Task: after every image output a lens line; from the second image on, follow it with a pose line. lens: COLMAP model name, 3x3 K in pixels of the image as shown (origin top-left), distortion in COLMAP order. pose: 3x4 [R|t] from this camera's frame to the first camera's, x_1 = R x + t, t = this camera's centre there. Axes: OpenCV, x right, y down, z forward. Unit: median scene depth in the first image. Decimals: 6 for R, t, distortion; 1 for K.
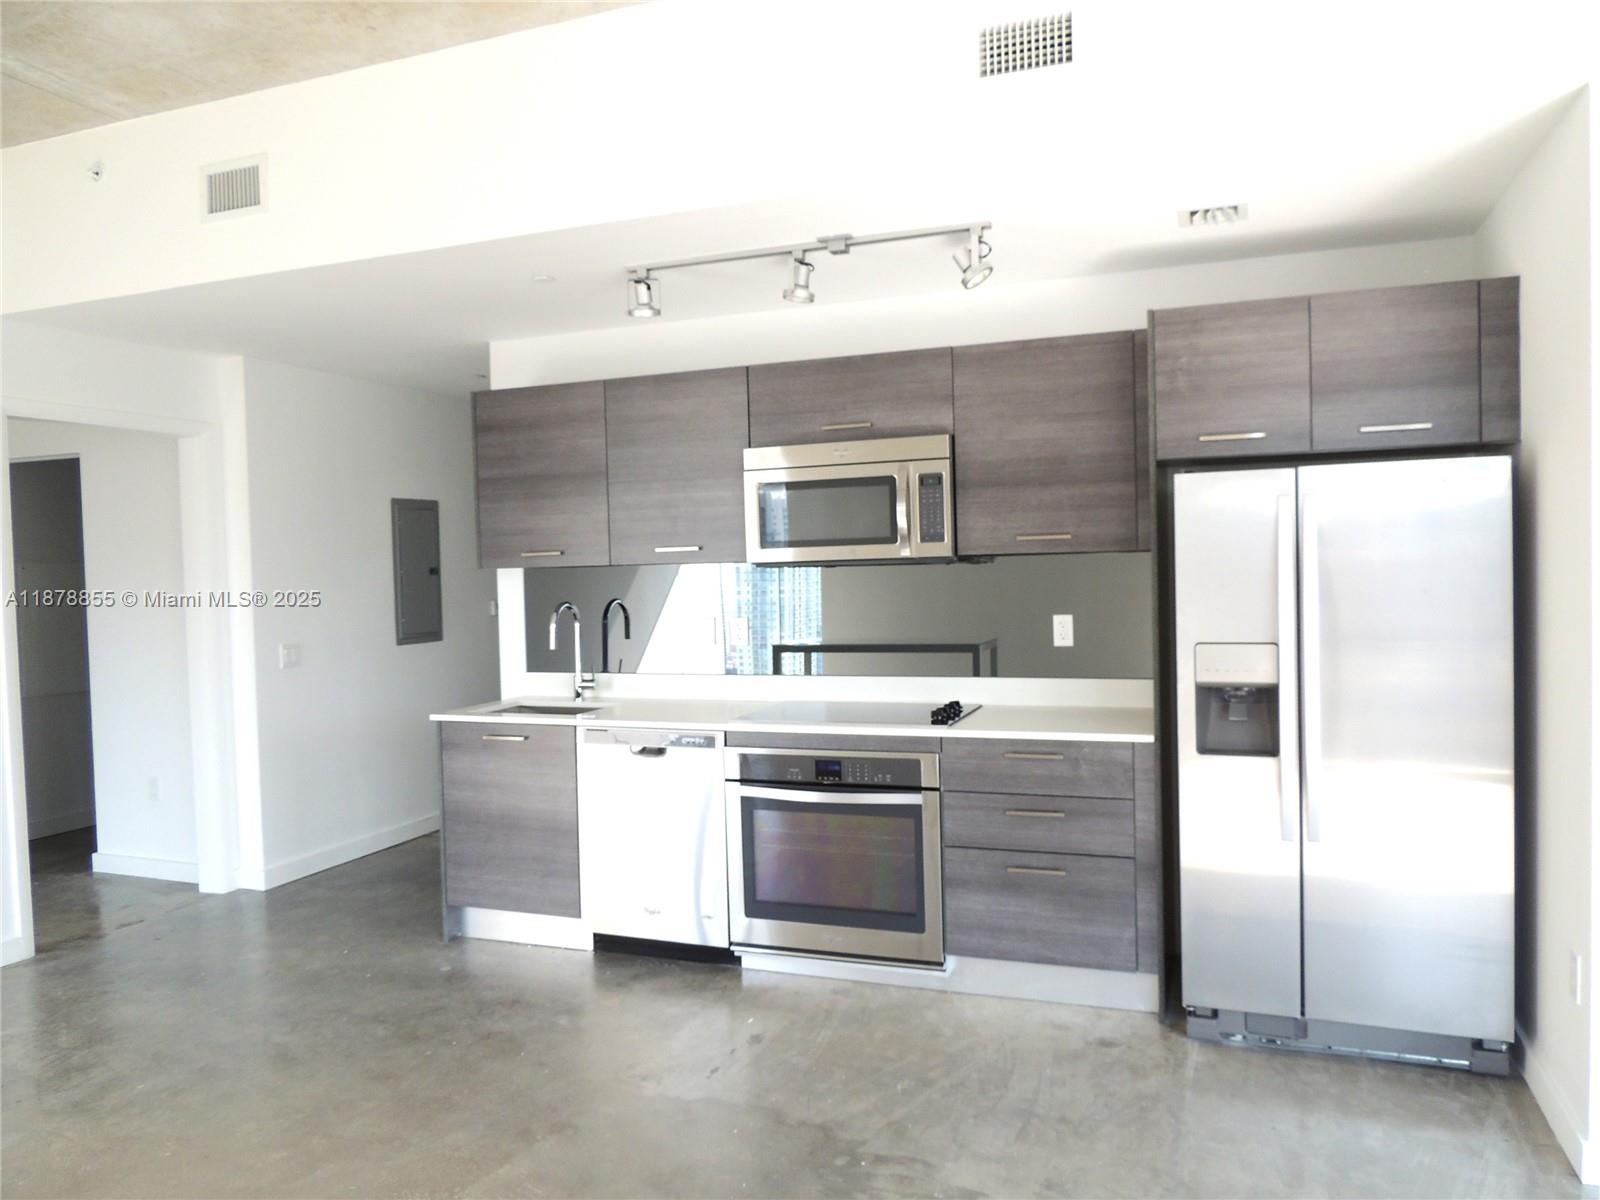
lens RADIAL K [[1107.4, 0, 804.5], [0, 1107.4, 595.0], [0, 0, 1]] dist [-0.029205, -0.000744]
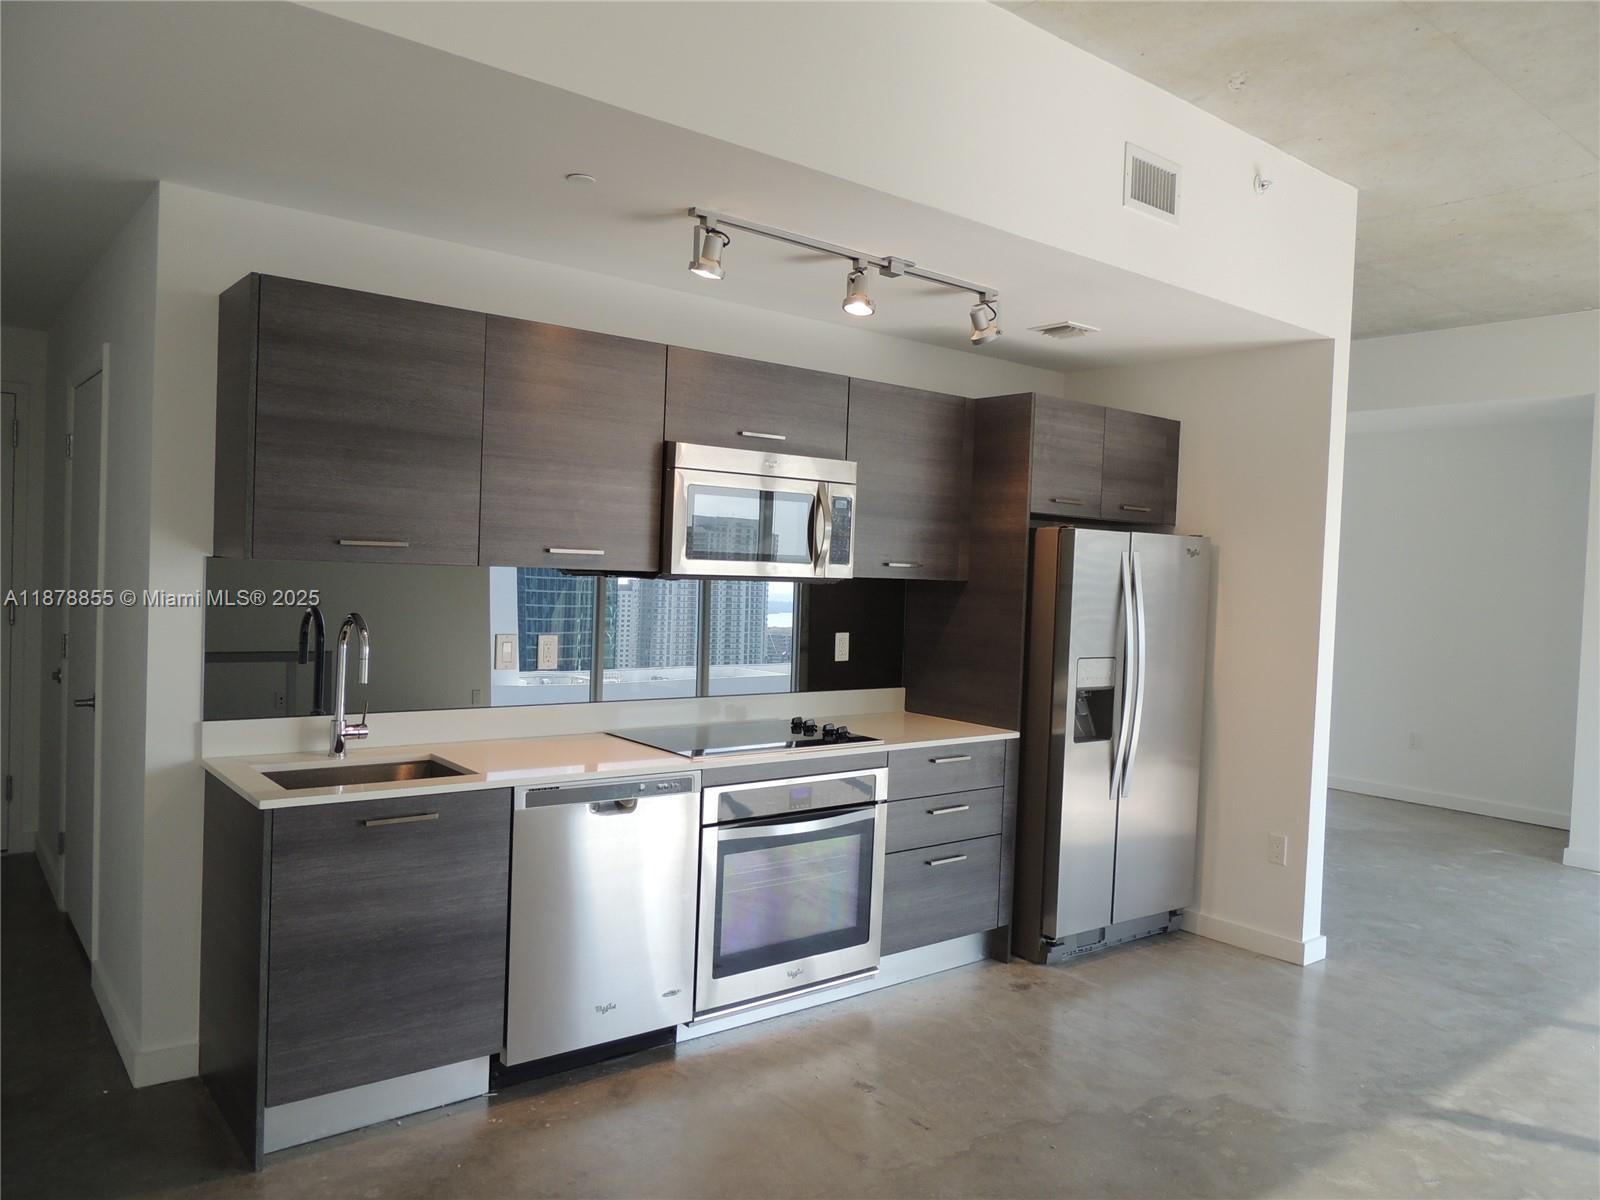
lens RADIAL K [[1135.6, 0, 785.9], [0, 1135.6, 595.4], [0, 0, 1]] dist [-0.012910, -0.001128]
pose [[0.525152, 0.022420, 0.850713, -0.785207], [-0.030876, 0.999497, -0.007281, -0.009083], [-0.850448, -0.022443, 0.525580, 0.473565]]
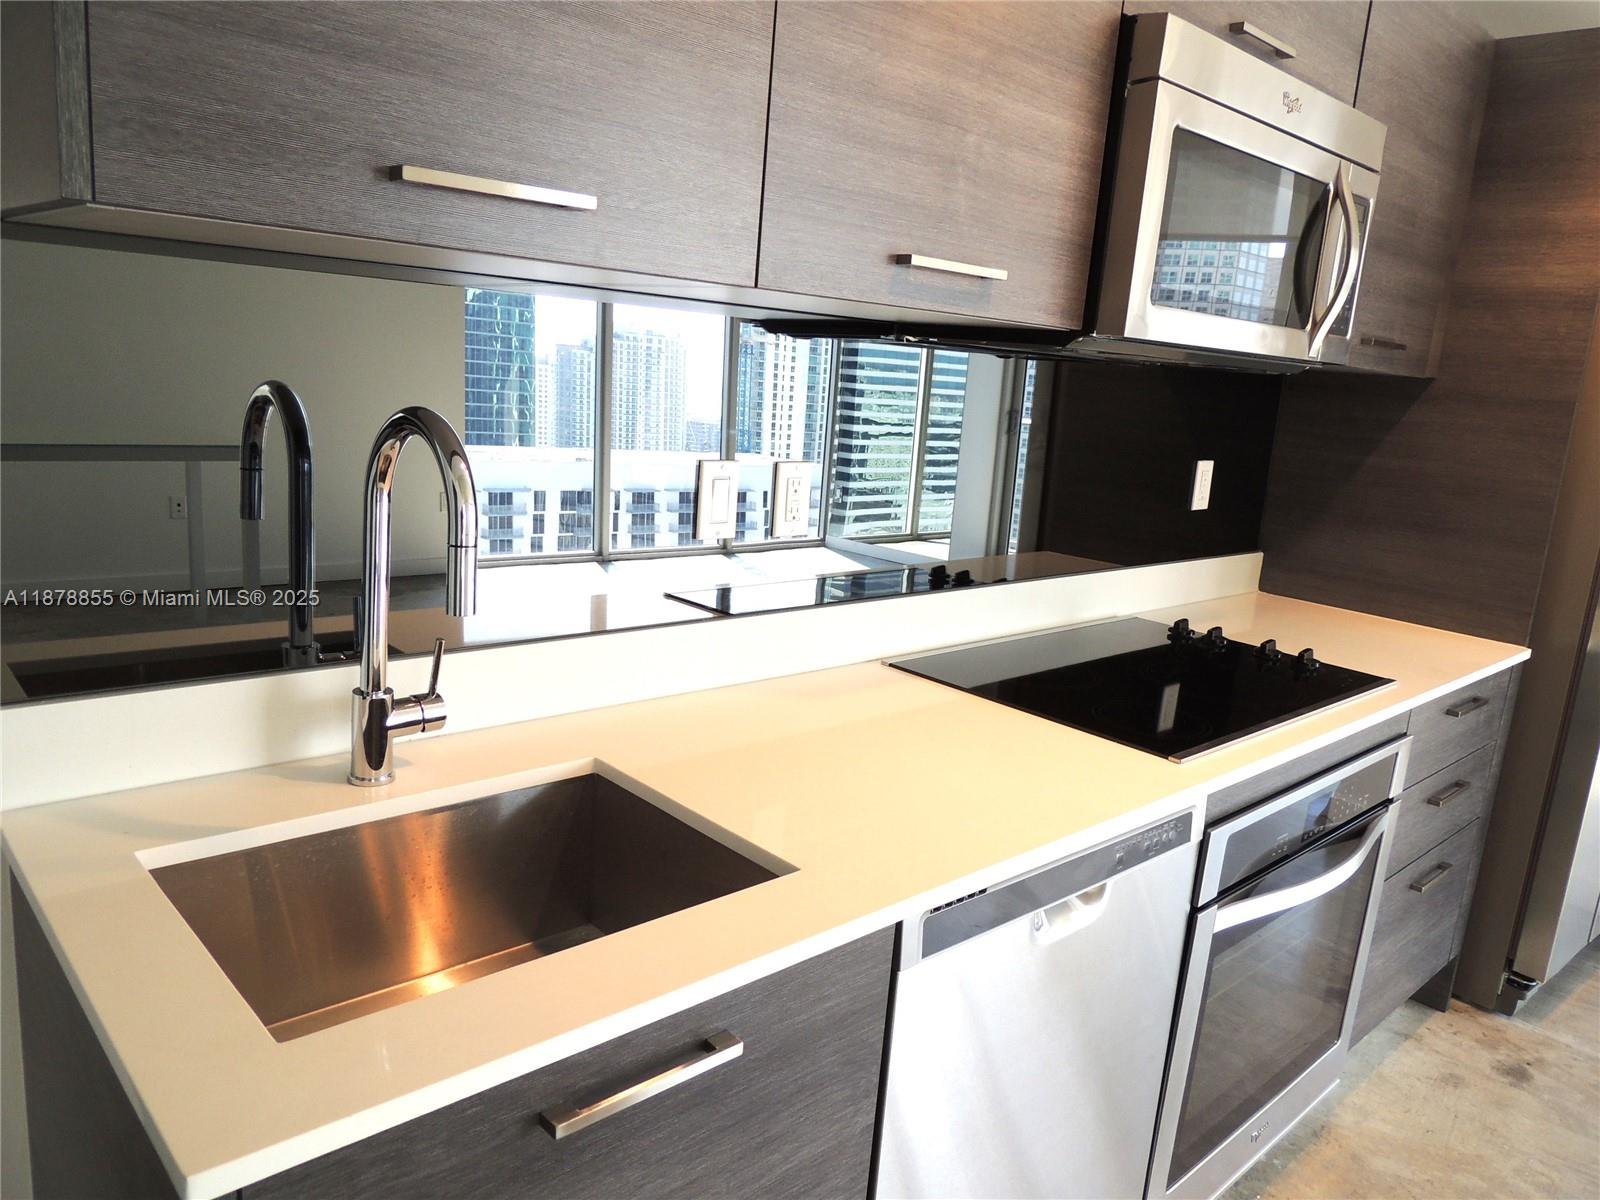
lens RADIAL K [[1137.7, 0, 800.0], [0, 1137.7, 600.0], [0, 0, 1]] dist [-0.011954, -0.000192]
pose [[0.448550, -0.128980, 0.884402, -0.469438], [-0.070898, 0.981279, 0.179066, -0.003265], [-0.890941, -0.143022, 0.431008, 0.951388]]
